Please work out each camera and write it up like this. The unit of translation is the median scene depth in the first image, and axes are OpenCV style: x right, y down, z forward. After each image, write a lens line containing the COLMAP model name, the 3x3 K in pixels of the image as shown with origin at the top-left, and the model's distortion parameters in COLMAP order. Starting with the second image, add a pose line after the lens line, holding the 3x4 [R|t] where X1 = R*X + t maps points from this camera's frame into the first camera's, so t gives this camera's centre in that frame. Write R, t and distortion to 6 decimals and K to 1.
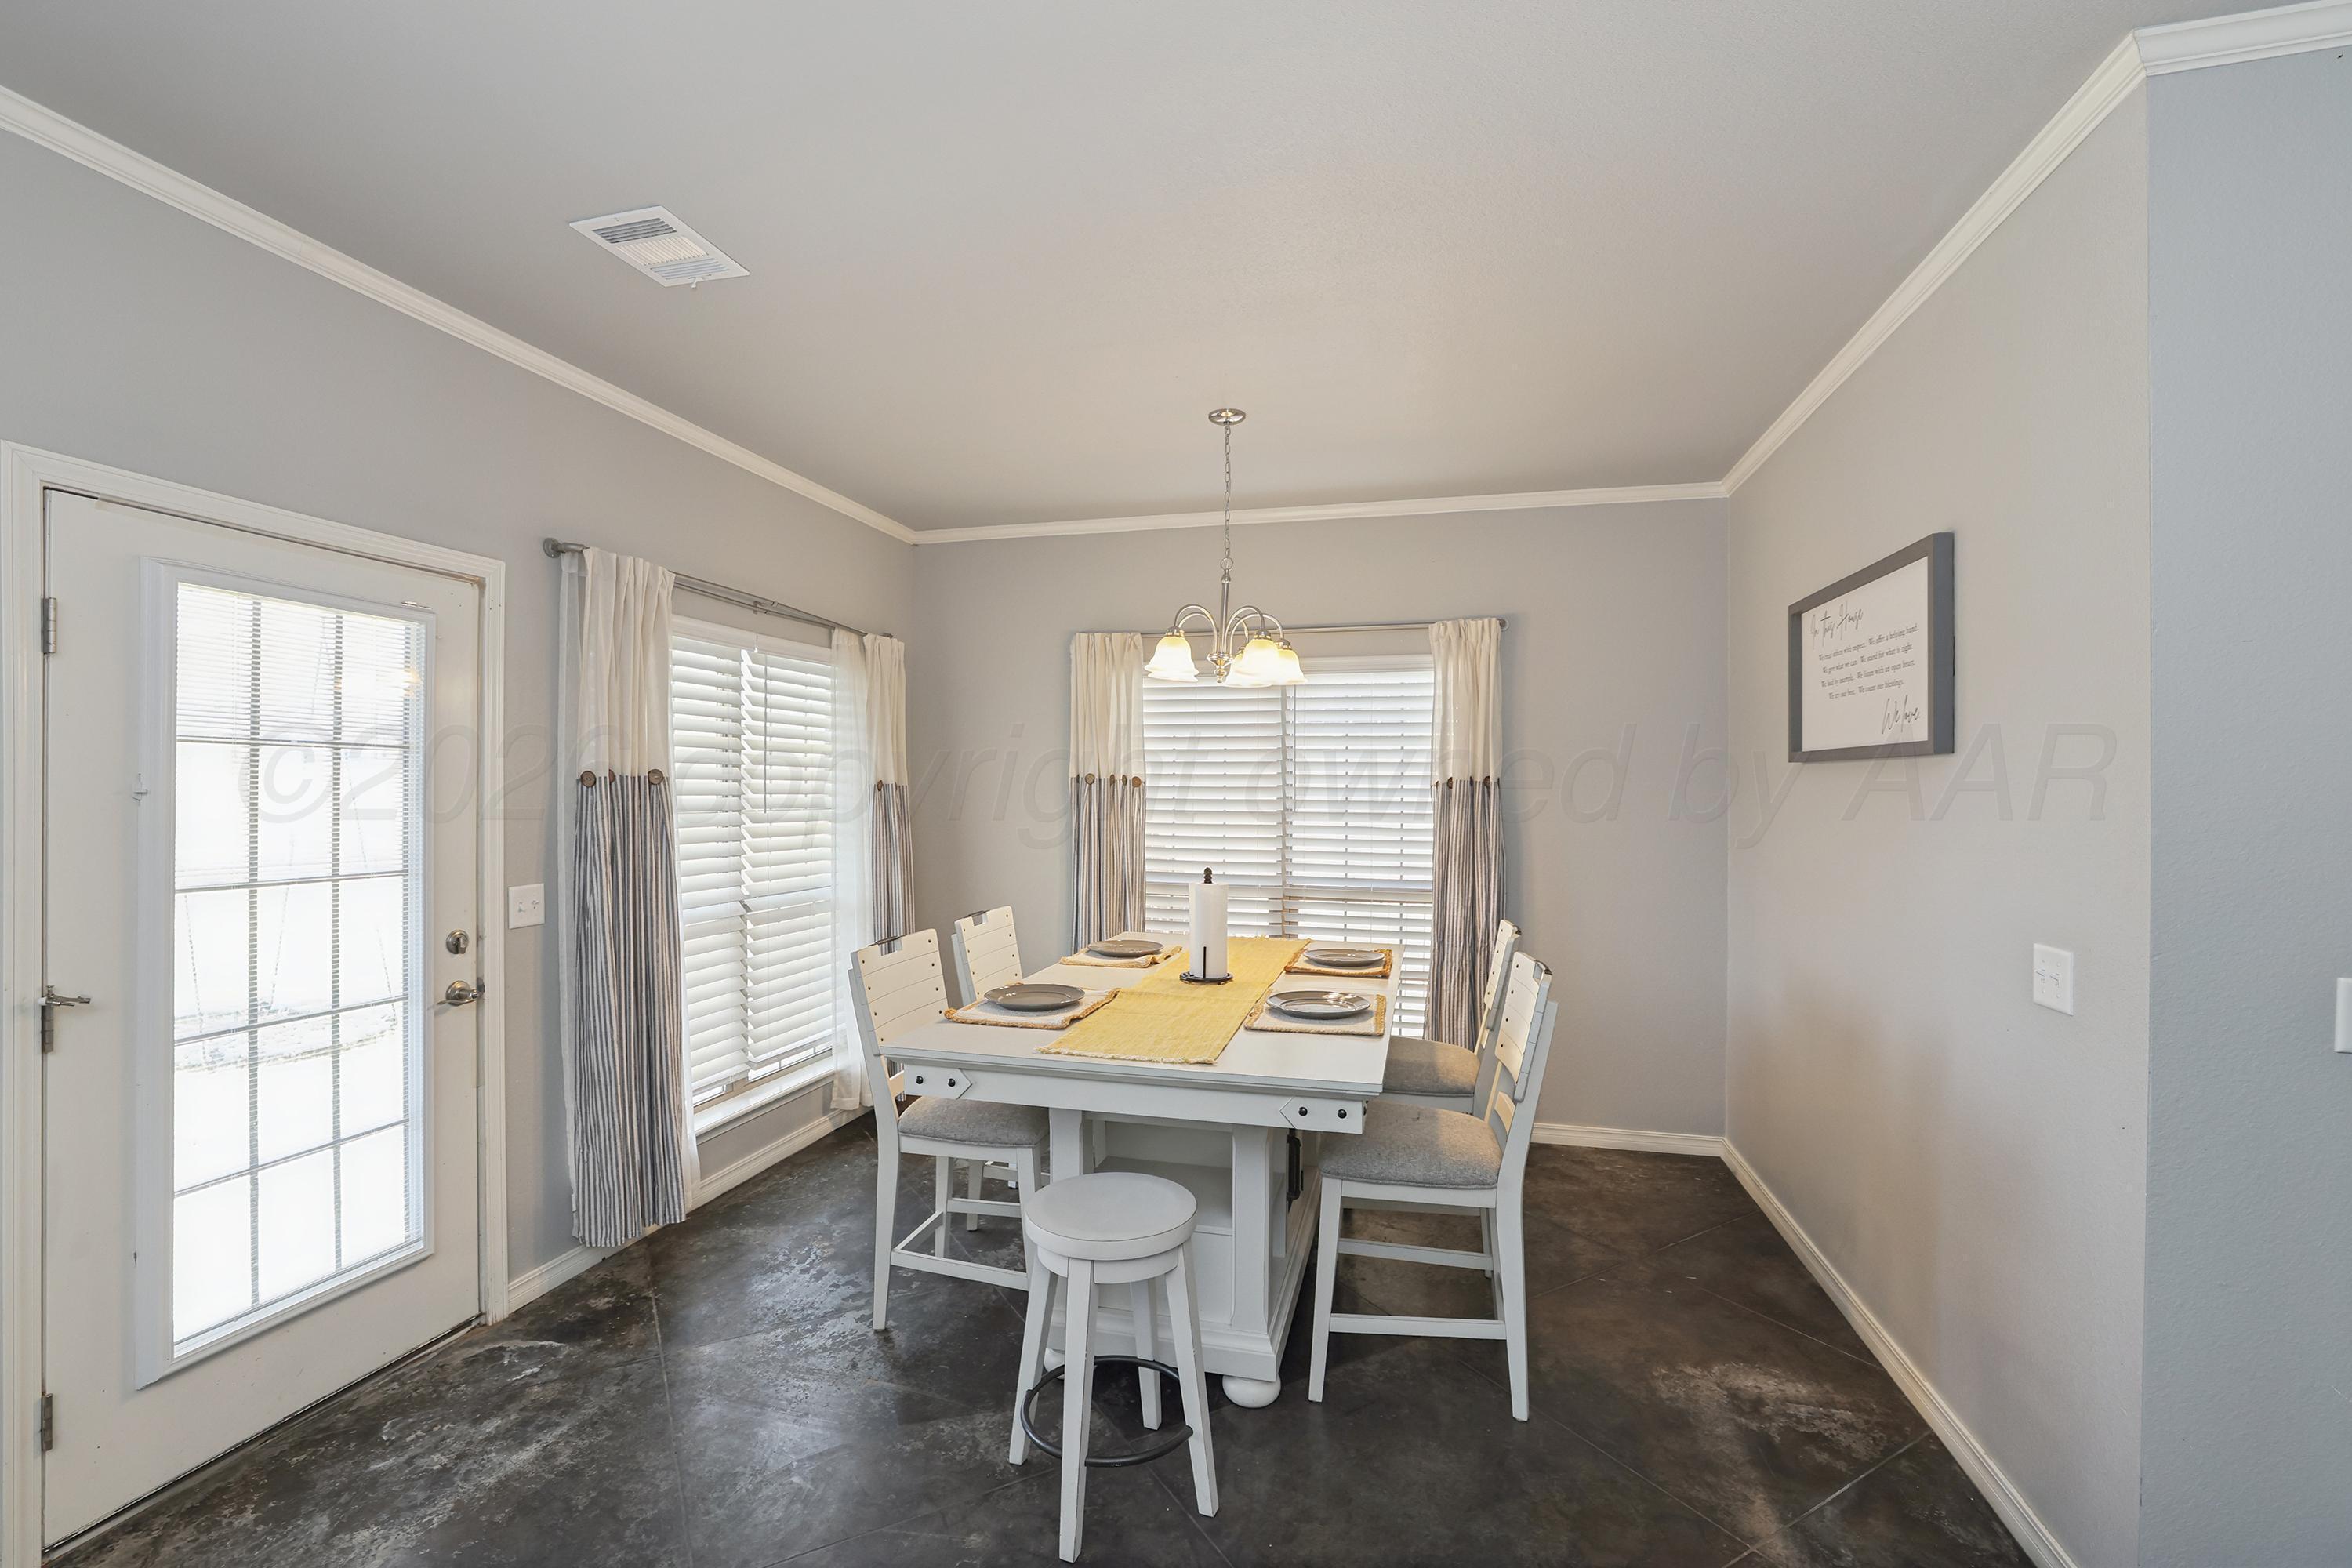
lens RADIAL K [[1032.8, 0, 1167.8], [0, 1032.8, 780.8], [0, 0, 1]] dist [-0.048241, 0.012039]
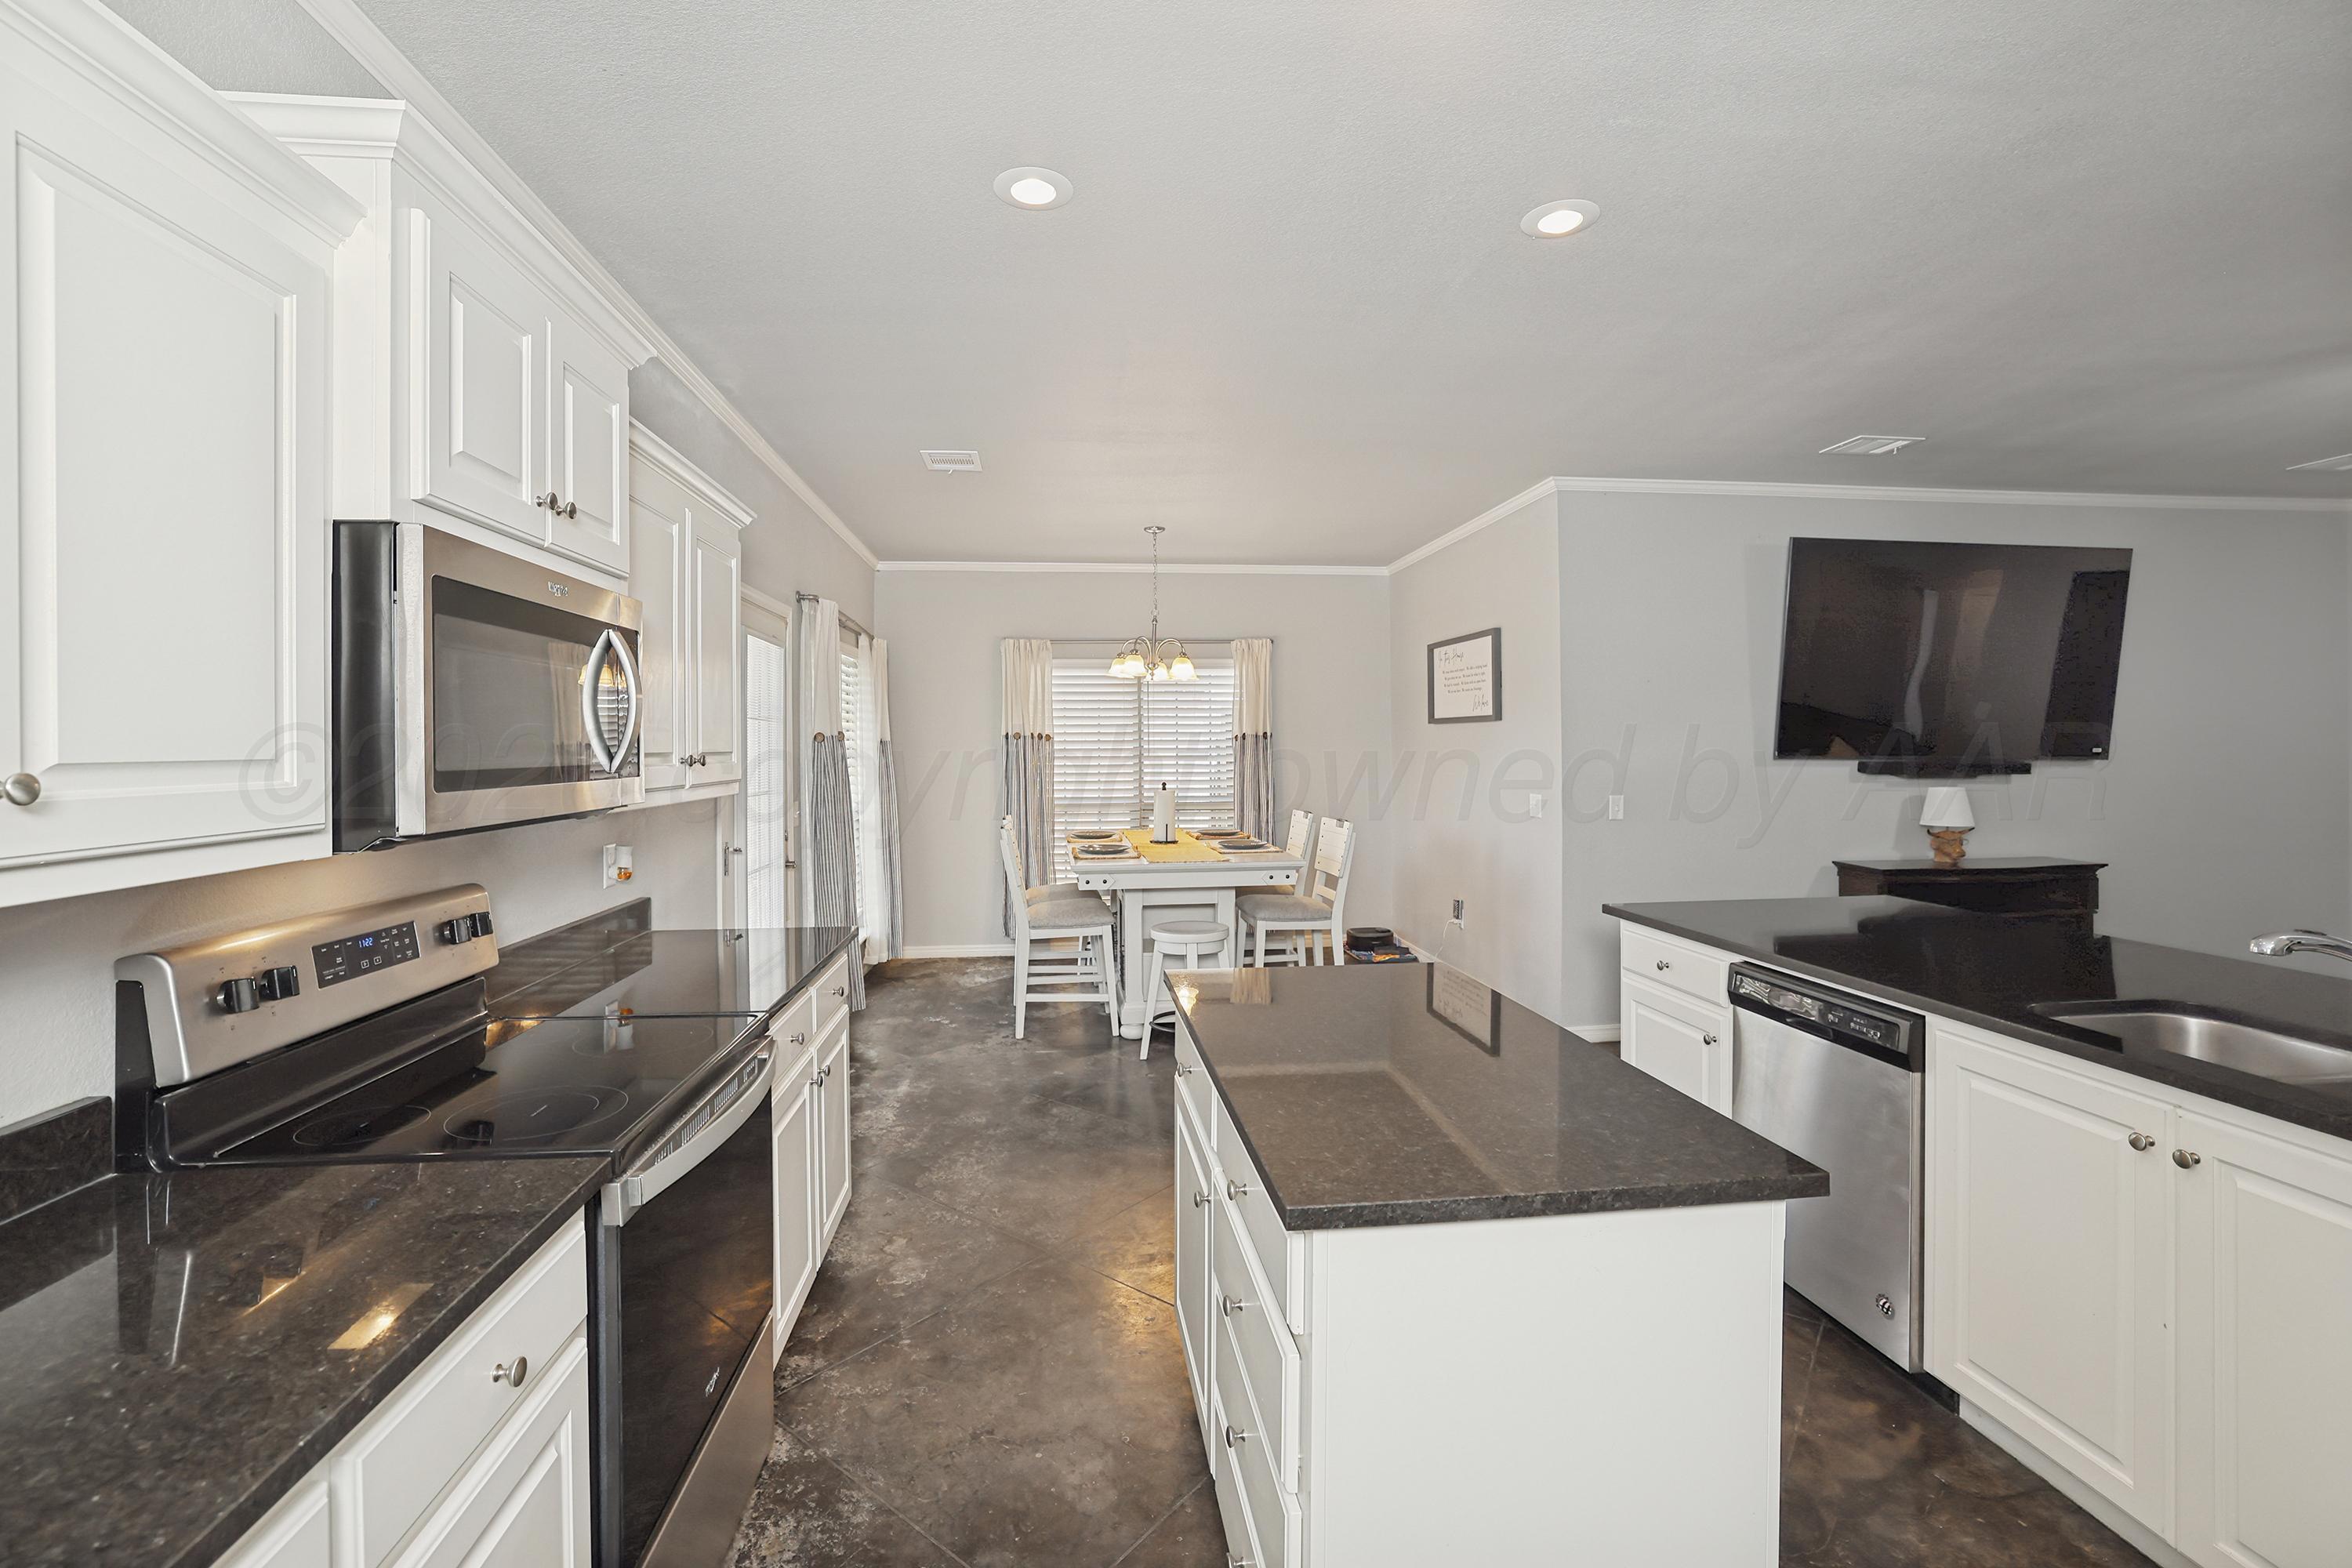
lens RADIAL K [[1032.8, 0, 1178.8], [0, 1032.8, 769.5], [0, 0, 1]] dist [-0.048241, 0.012039]
pose [[0.927861, -0.021704, 0.372295, -0.460134], [0.010632, 0.999439, 0.031768, 0.001703], [-0.372775, -0.025518, 0.927571, -0.536049]]
